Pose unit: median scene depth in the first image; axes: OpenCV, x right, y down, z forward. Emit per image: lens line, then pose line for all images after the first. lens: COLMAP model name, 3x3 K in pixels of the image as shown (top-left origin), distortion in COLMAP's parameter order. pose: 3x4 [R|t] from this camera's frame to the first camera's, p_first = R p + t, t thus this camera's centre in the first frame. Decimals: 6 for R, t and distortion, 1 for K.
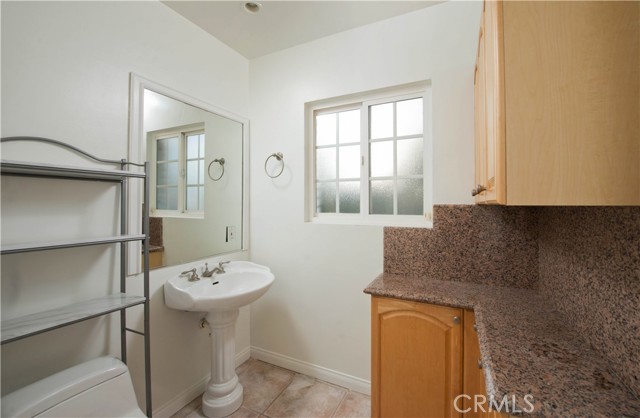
lens RADIAL K [[275.7, 0, 320.4], [0, 275.7, 204.9], [0, 0, 1]] dist [-0.018668, -0.000156]
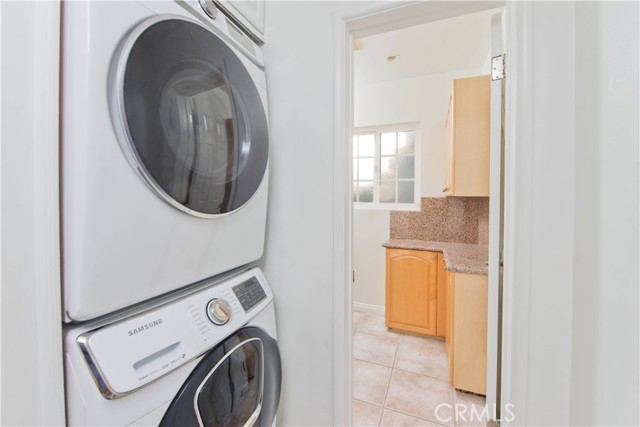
lens RADIAL K [[267.9, 0, 316.5], [0, 267.9, 204.0], [0, 0, 1]] dist [0.007827, 0.000028]
pose [[0.998360, 0.007196, 0.056800, -0.316542], [-0.008491, 0.999709, 0.022590, 0.010671], [-0.056621, -0.023036, 0.998130, -0.600505]]
